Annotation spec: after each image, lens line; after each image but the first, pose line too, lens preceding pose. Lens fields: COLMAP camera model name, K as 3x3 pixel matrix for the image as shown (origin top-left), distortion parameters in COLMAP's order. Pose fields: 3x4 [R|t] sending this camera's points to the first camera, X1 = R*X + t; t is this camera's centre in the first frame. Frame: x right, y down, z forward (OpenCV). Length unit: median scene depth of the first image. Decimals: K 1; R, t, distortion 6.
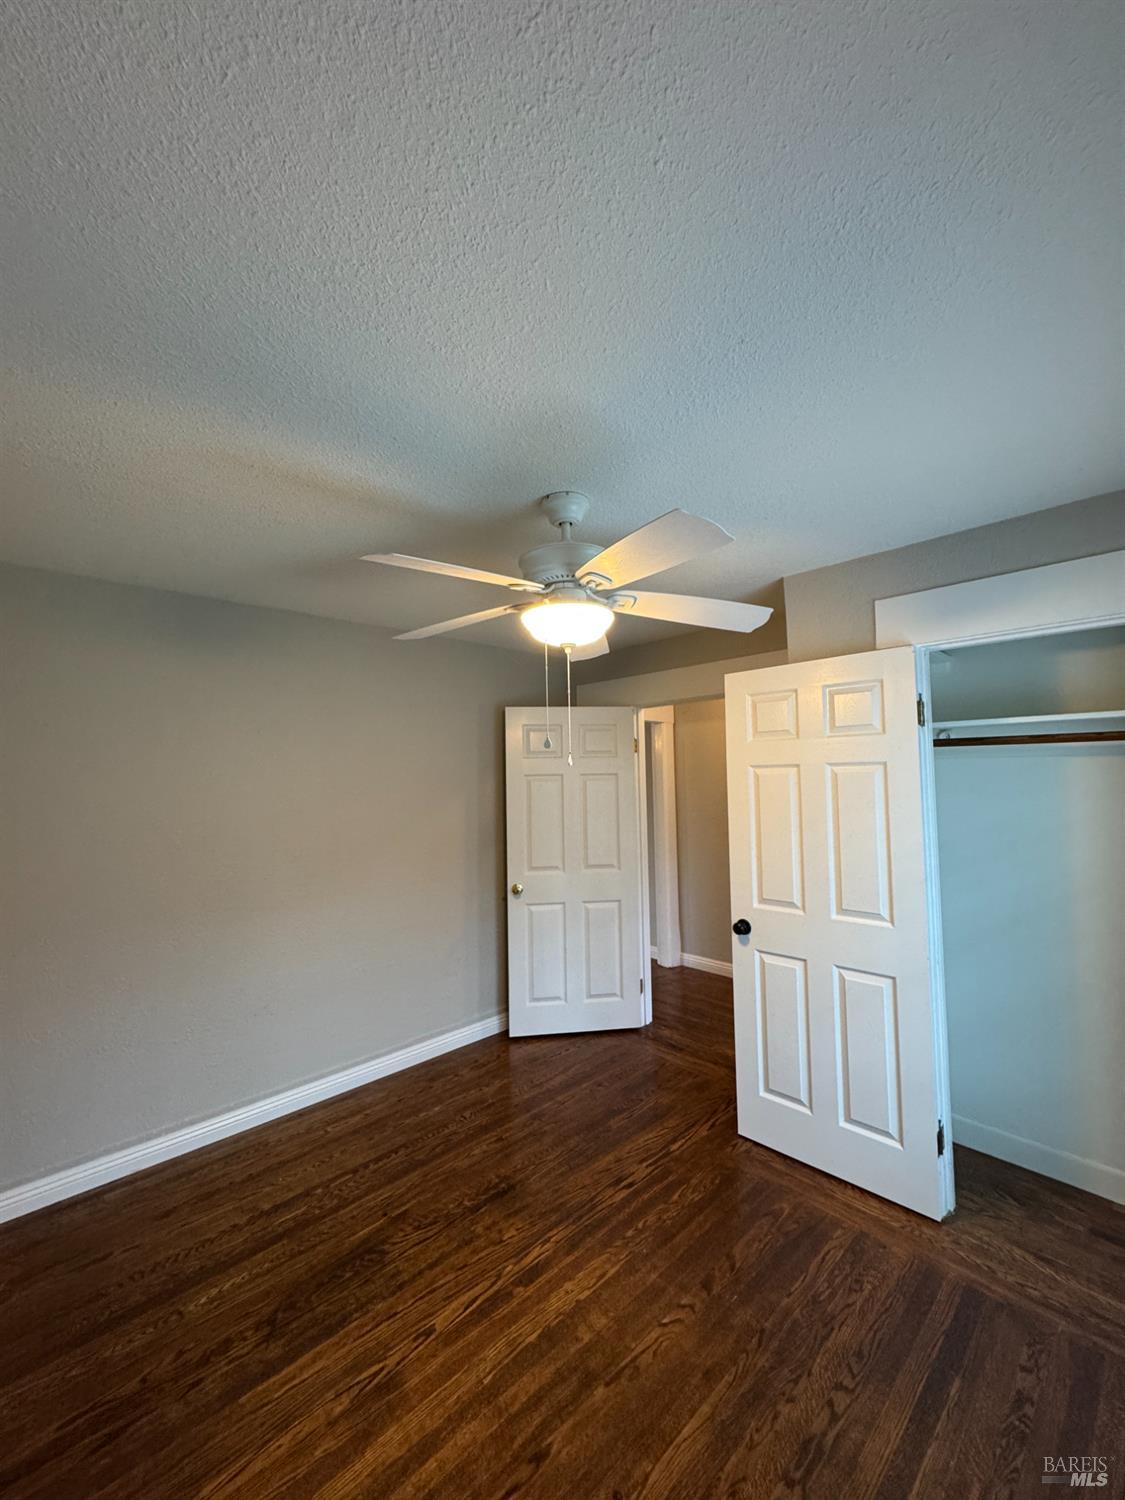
lens RADIAL K [[593.8, 0, 562.6], [0, 593.8, 746.5], [0, 0, 1]] dist [-0.004278, 0.000777]
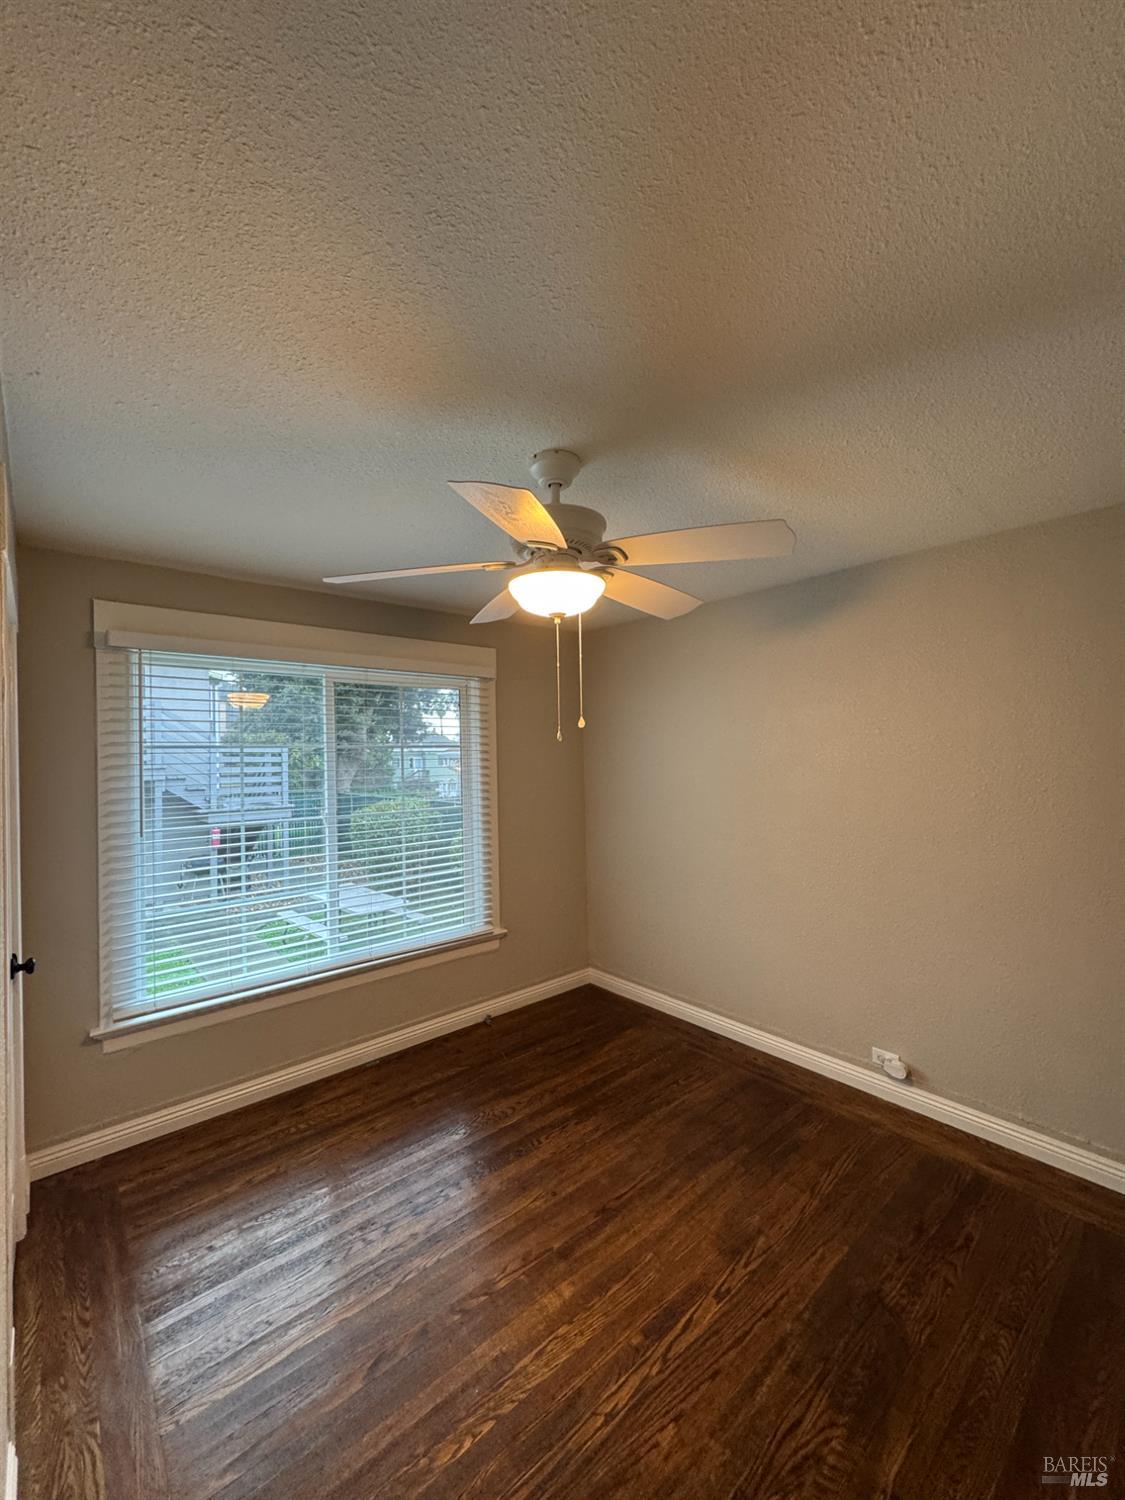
lens RADIAL K [[593.8, 0, 564.2], [0, 593.8, 753.3], [0, 0, 1]] dist [-0.004278, 0.000777]
pose [[-0.998569, 0.037379, 0.038240, -0.029631], [0.035103, 0.997668, -0.058532, 0.097618], [-0.040339, -0.057106, -0.997553, 1.748732]]
